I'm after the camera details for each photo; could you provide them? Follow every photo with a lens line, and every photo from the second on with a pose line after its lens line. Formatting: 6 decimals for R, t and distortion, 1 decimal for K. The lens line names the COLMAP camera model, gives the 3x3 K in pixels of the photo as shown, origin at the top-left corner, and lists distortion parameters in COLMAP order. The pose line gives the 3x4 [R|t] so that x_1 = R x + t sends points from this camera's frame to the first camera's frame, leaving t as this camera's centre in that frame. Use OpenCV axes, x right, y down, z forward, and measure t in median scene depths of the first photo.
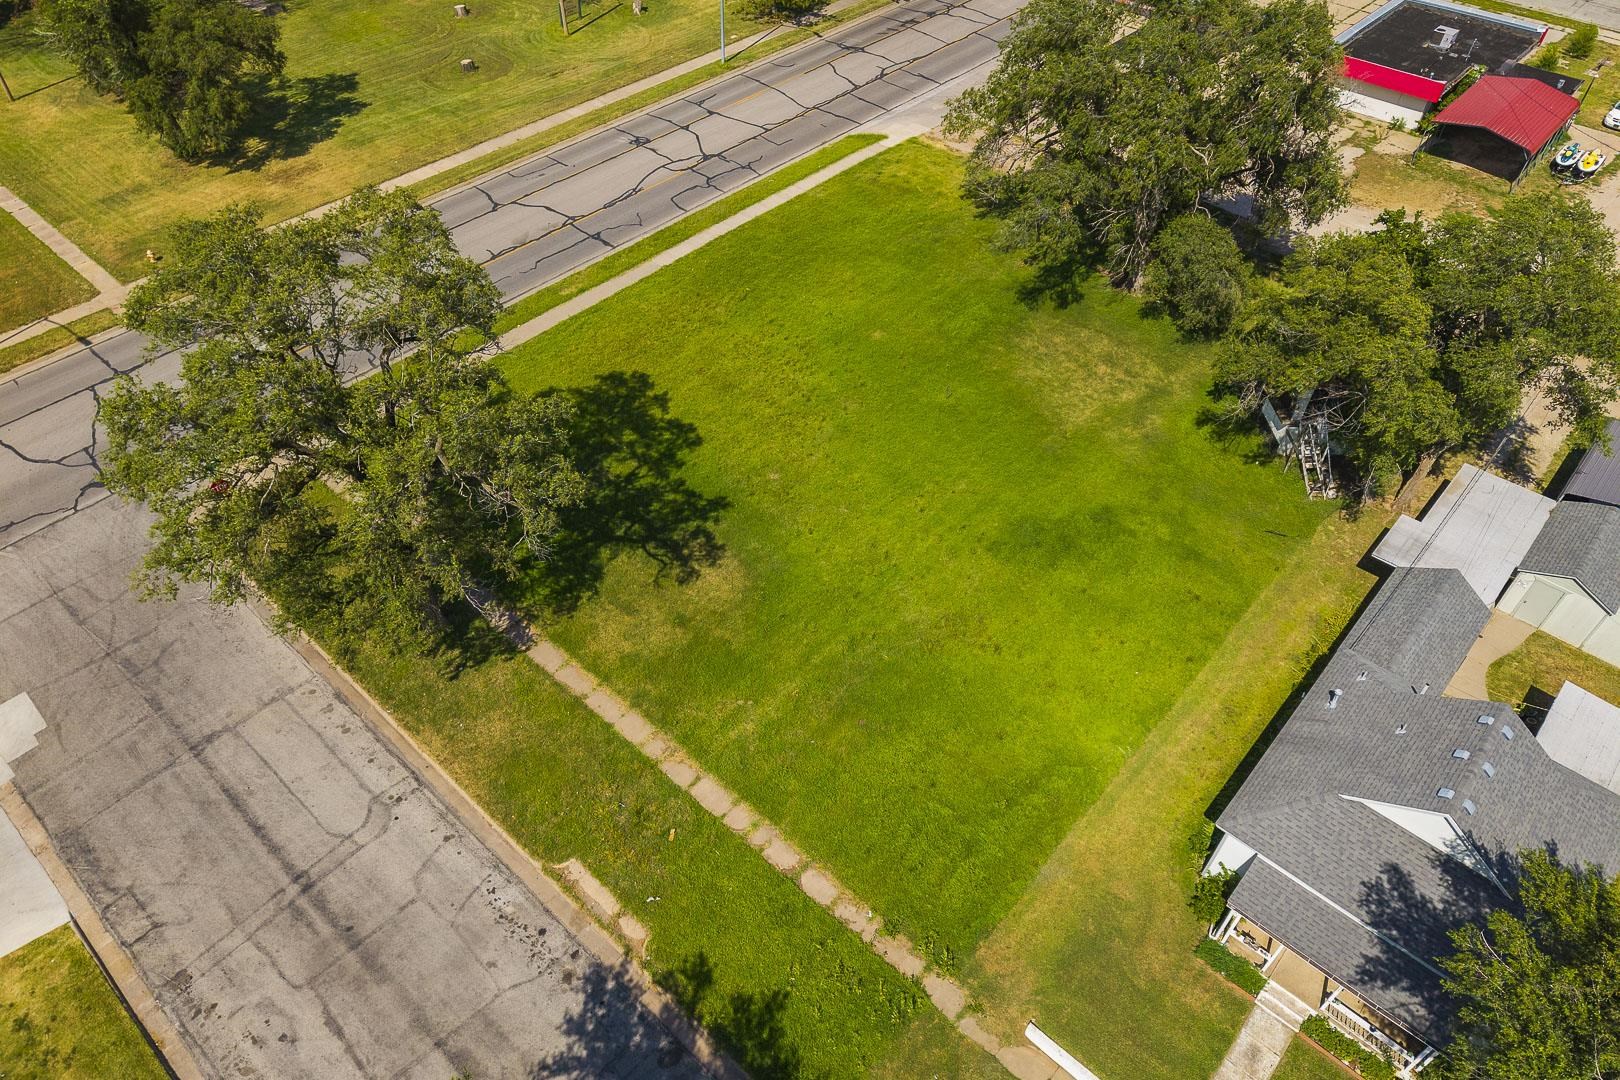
lens RADIAL K [[1083.6, 0, 802.8], [0, 1083.6, 534.7], [0, 0, 1]] dist [0.014885, -0.004519]
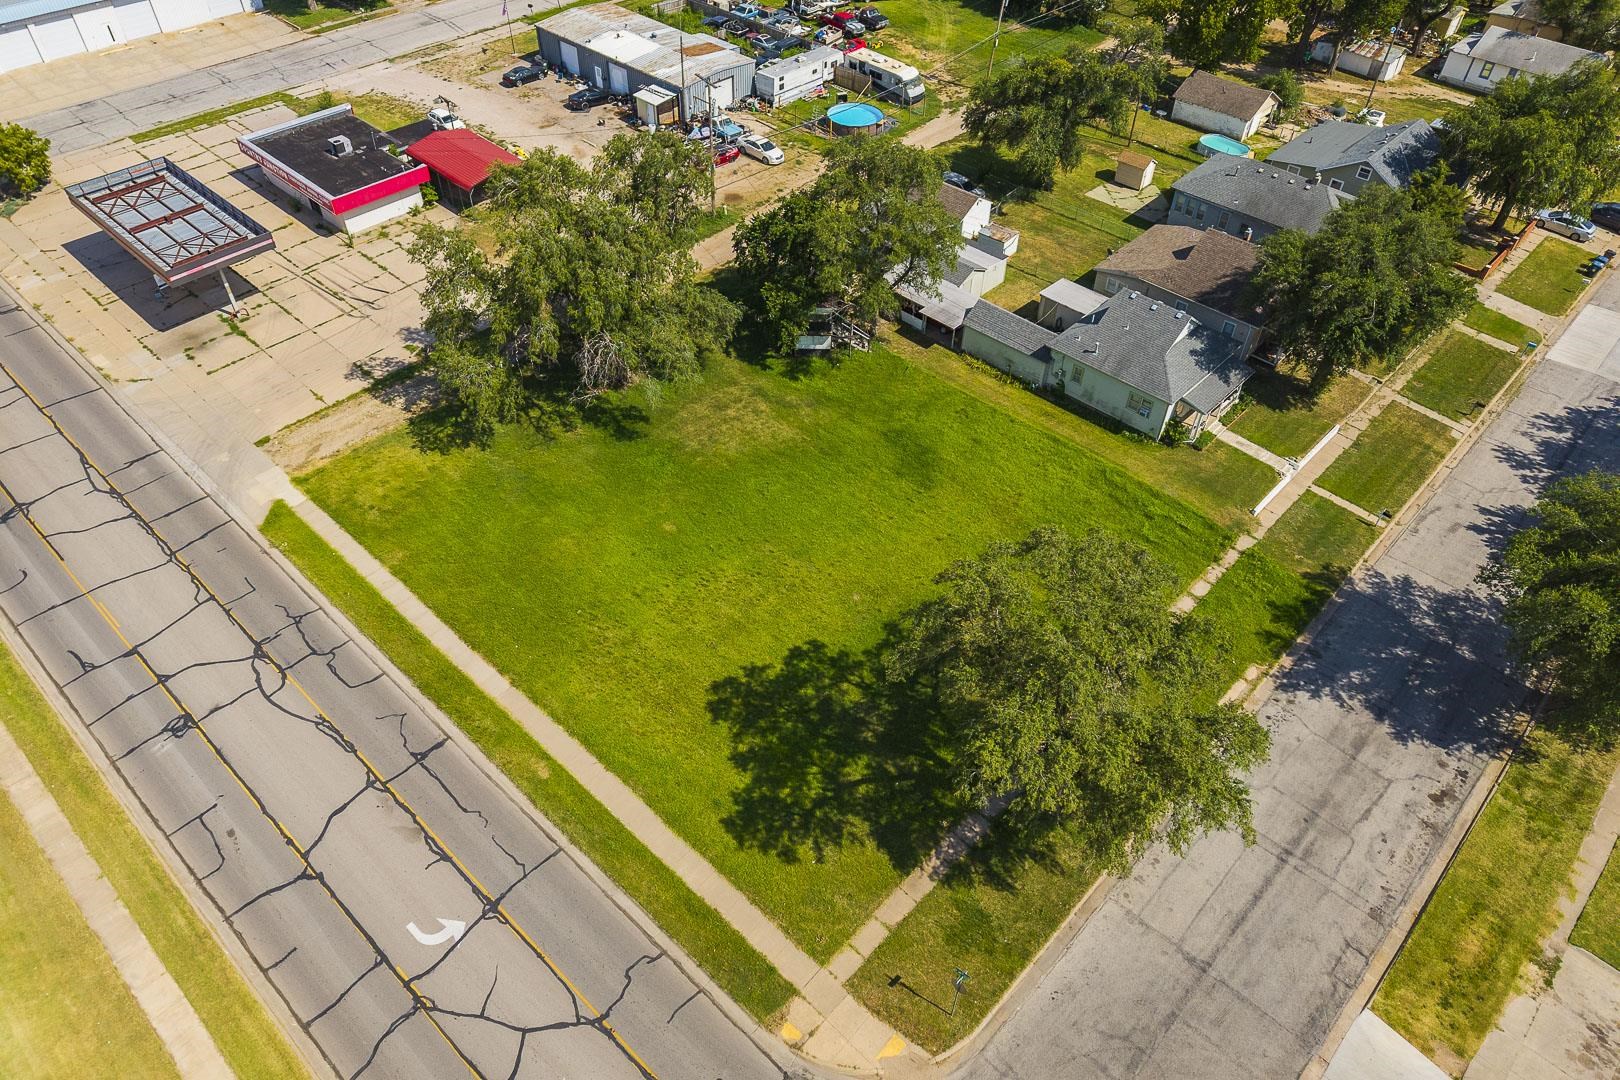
lens RADIAL K [[1083.6, 0, 802.0], [0, 1083.6, 545.2], [0, 0, 1]] dist [0.014885, -0.004519]
pose [[0.024156, -0.710782, 0.702998, -0.729314], [0.697712, 0.515606, 0.497341, -0.634856], [-0.715971, 0.478476, 0.508376, 0.333802]]
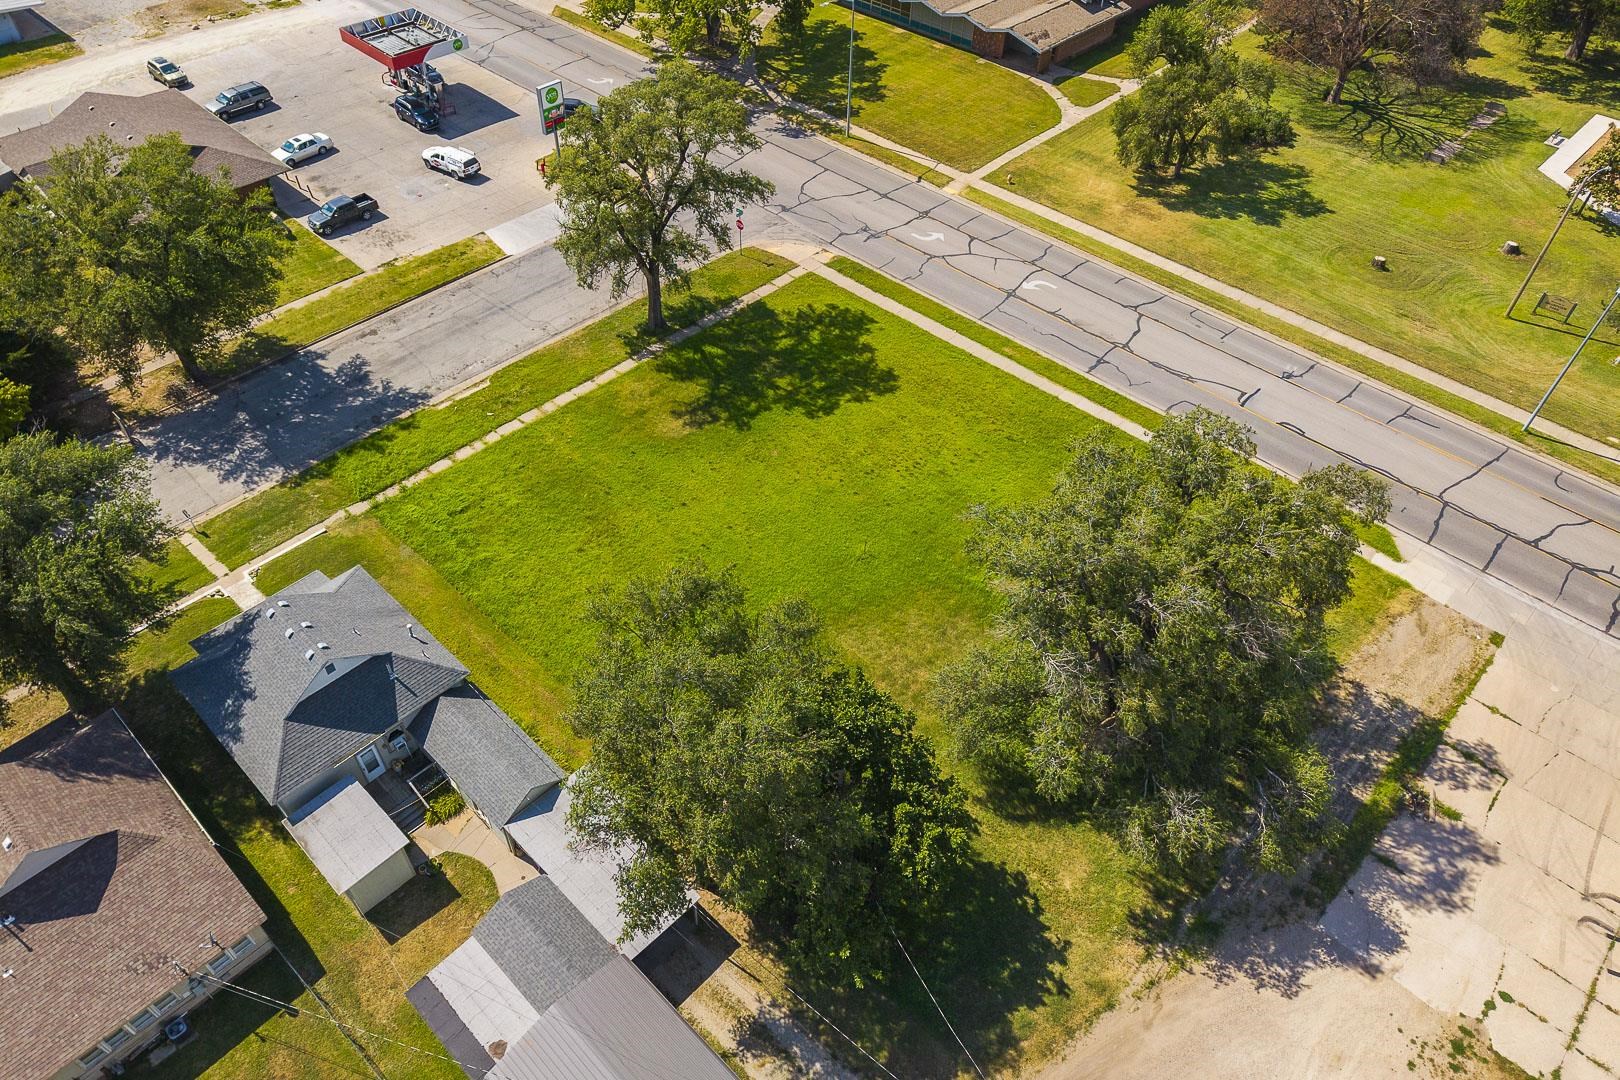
lens RADIAL K [[1083.6, 0, 804.0], [0, 1083.6, 550.5], [0, 0, 1]] dist [0.014885, -0.004519]
pose [[-0.030077, 0.706621, -0.706953, 0.850765], [-0.721461, 0.474167, 0.504638, -0.593720], [0.691802, 0.525217, 0.495538, 0.369711]]
